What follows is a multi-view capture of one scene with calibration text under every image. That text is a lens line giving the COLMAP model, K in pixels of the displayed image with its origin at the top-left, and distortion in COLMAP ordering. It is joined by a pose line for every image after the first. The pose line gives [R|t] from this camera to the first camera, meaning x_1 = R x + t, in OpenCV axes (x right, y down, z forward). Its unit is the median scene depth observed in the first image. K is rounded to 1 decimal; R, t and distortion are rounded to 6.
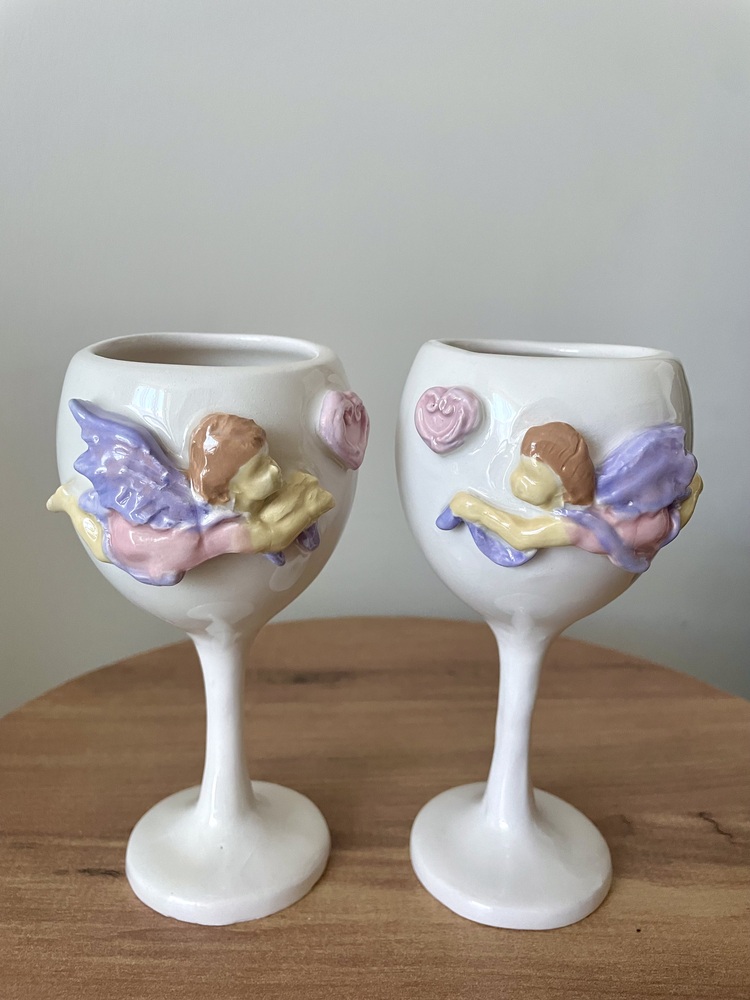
lens RADIAL K [[800.5, 0, 374.3], [0, 800.5, 490.8], [0, 0, 1]] dist [0.060689, -0.115028]
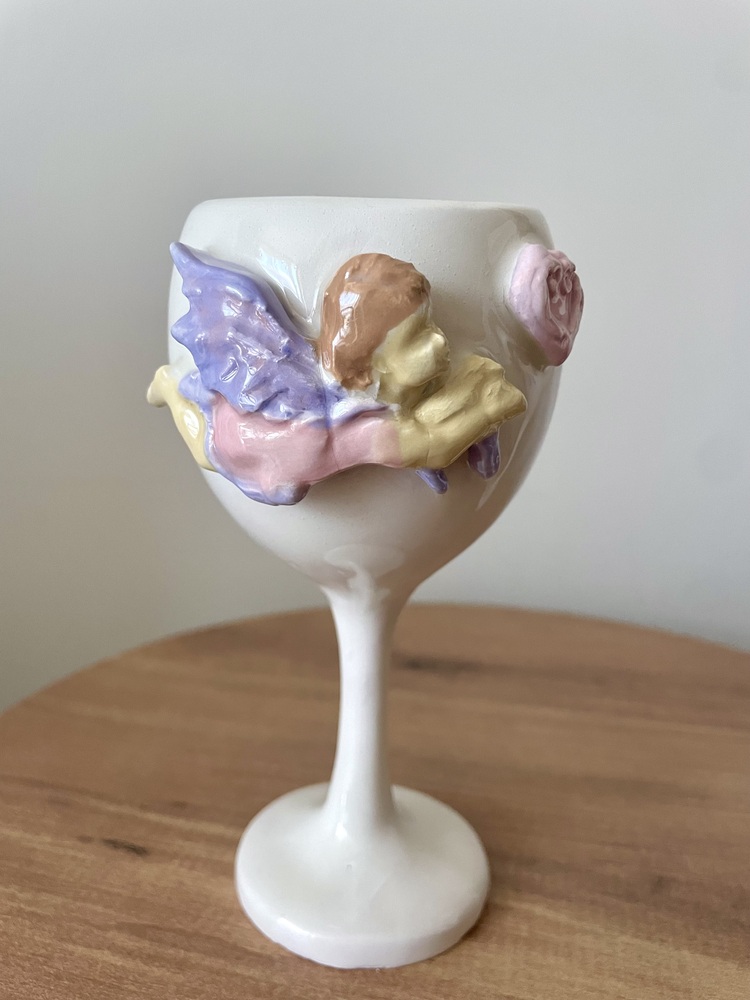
lens RADIAL K [[843.5, 0, 365.8], [0, 843.5, 520.8], [0, 0, 1]] dist [0.056191, -0.013491]
pose [[0.971339, 0.066009, -0.228348, -0.008656], [-0.058747, 0.997532, 0.038462, 0.082835], [0.230323, -0.023945, 0.972820, 0.228794]]
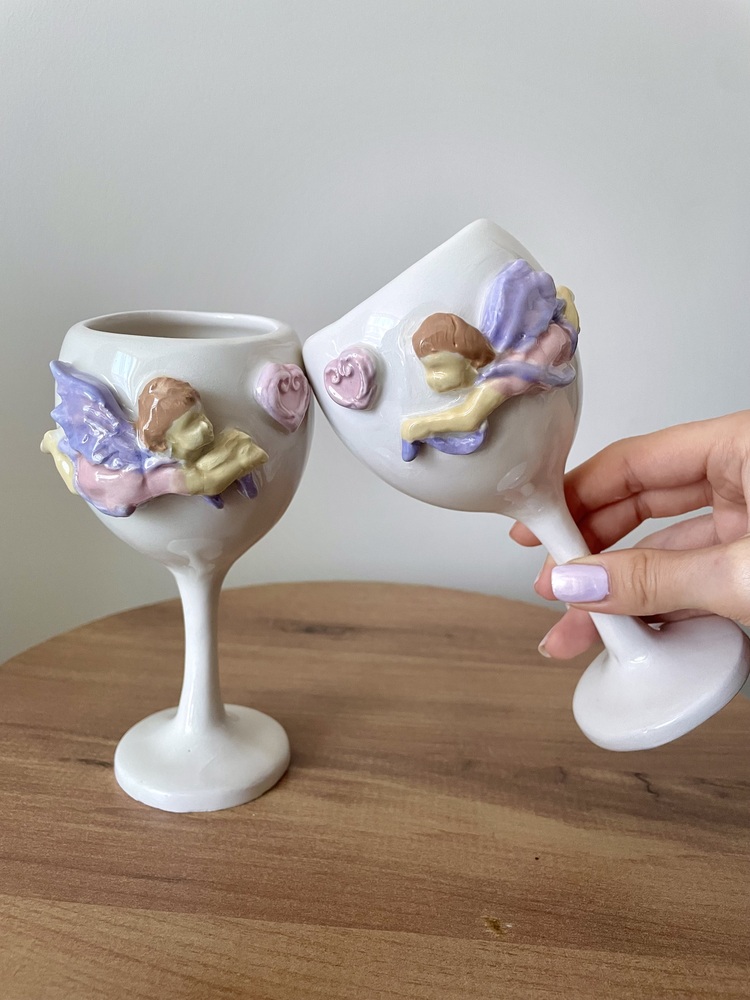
lens RADIAL K [[800.5, 0, 381.1], [0, 800.5, 500.6], [0, 0, 1]] dist [0.060689, -0.115028]
pose [[0.989087, 0.057665, -0.135581, 0.249821], [-0.053743, 0.998029, 0.032411, 0.026977], [0.137183, -0.024771, 0.990236, -0.132673]]
